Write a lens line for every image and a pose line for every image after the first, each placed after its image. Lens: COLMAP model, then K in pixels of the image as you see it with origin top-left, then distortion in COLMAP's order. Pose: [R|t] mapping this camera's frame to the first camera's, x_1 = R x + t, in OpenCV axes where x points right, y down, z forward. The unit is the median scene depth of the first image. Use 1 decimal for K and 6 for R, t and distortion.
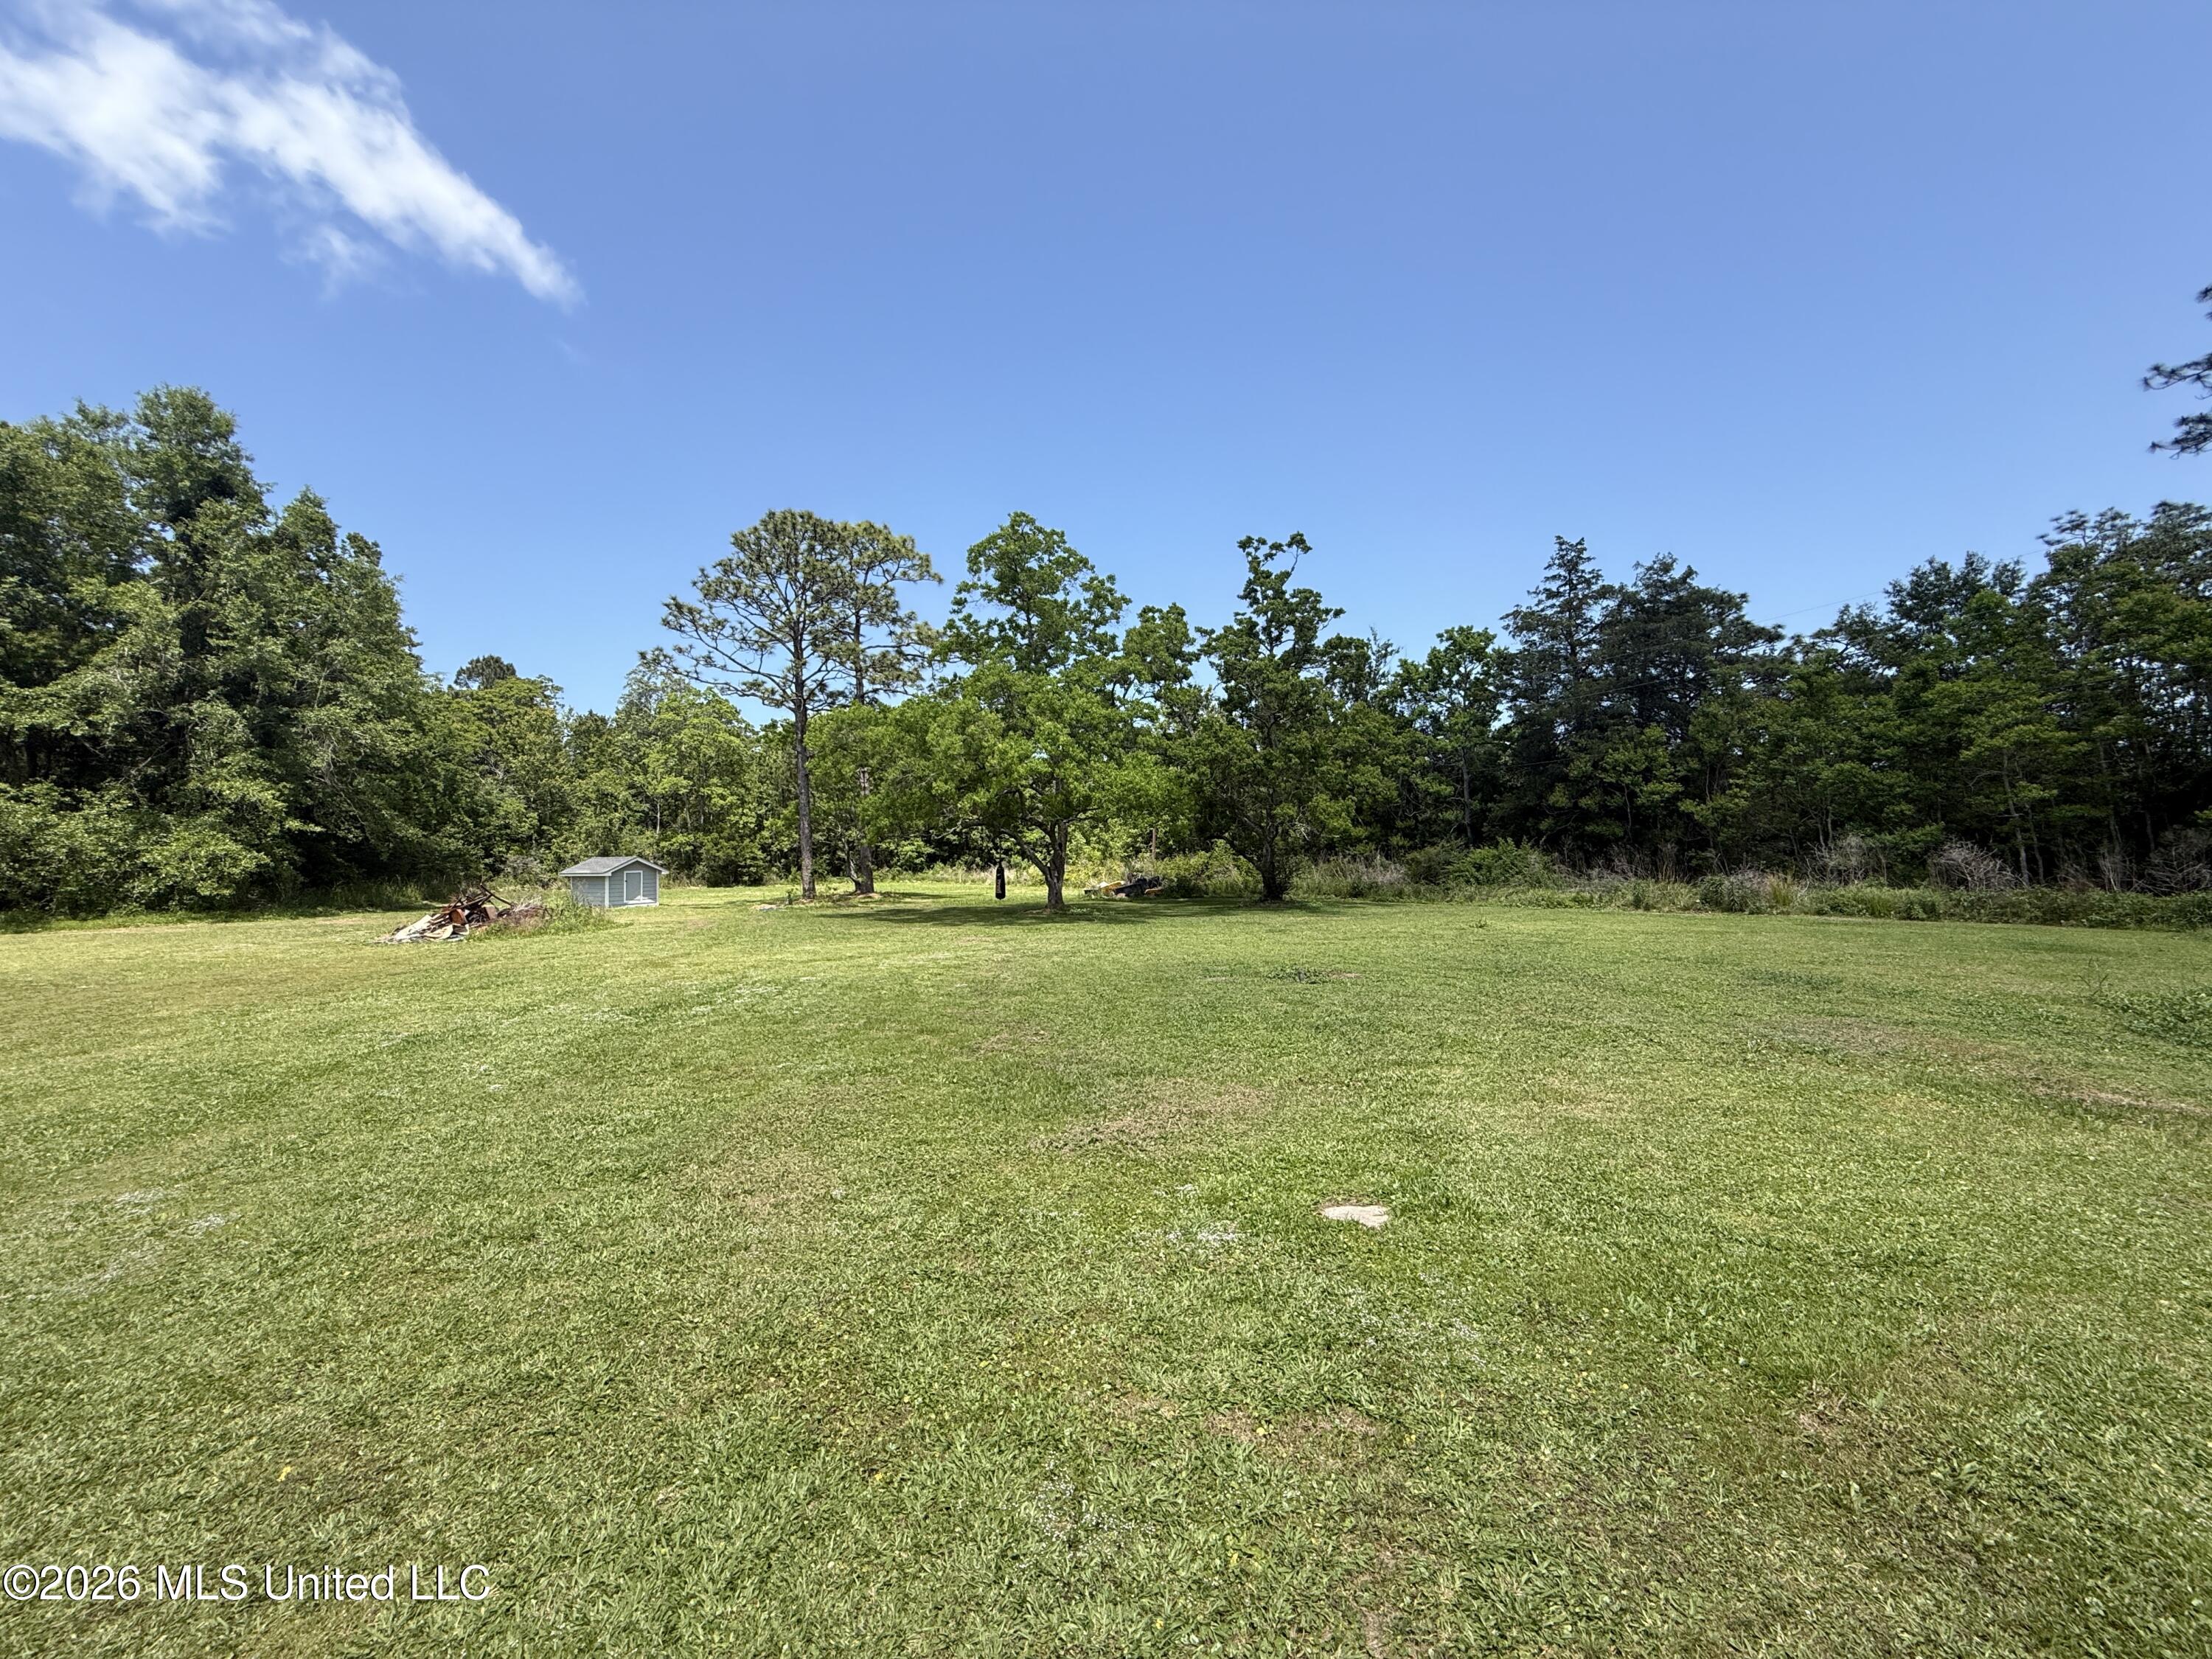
lens RADIAL K [[878.1, 0, 1106.0], [0, 878.1, 829.5], [0, 0, 1]] dist [0.000764, 0.000257]
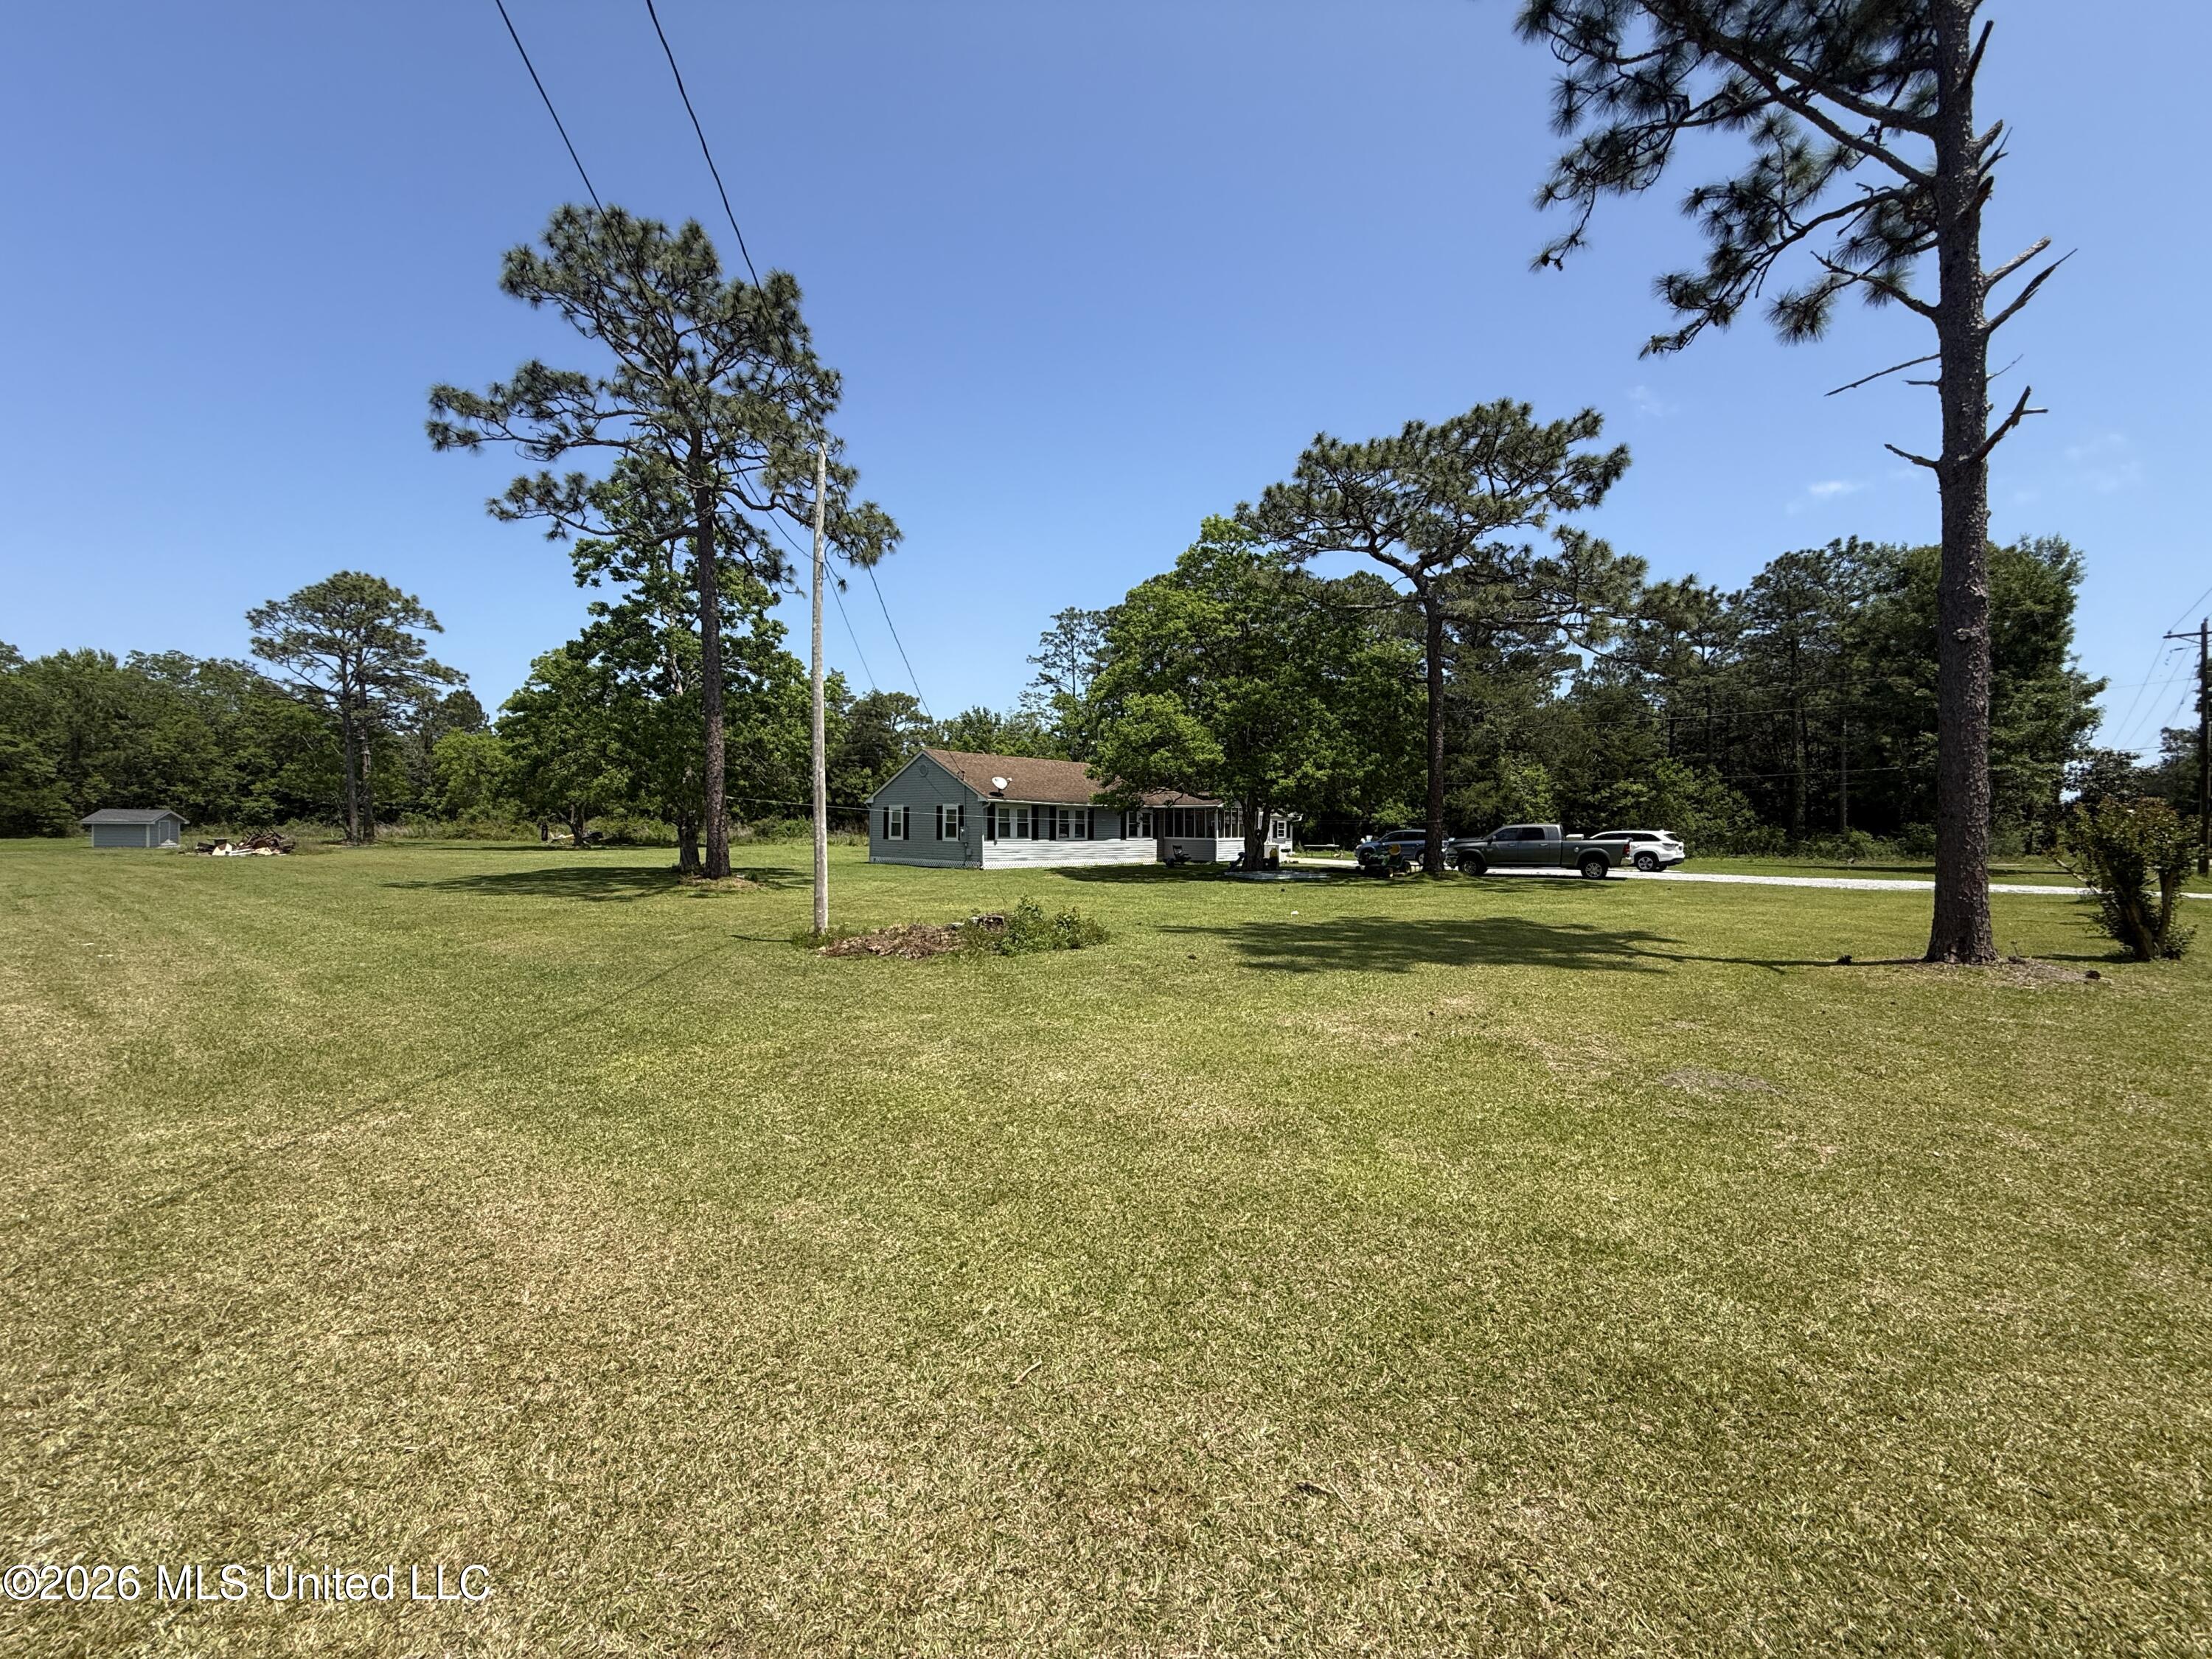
lens RADIAL K [[879.6, 0, 1106.0], [0, 879.6, 829.5], [0, 0, 1]] dist [0.000852, -0.000895]
pose [[0.718325, 0.018932, 0.695450, -0.389697], [-0.044644, 0.998824, 0.018921, -0.024338], [-0.694274, -0.044639, 0.718326, -0.817103]]
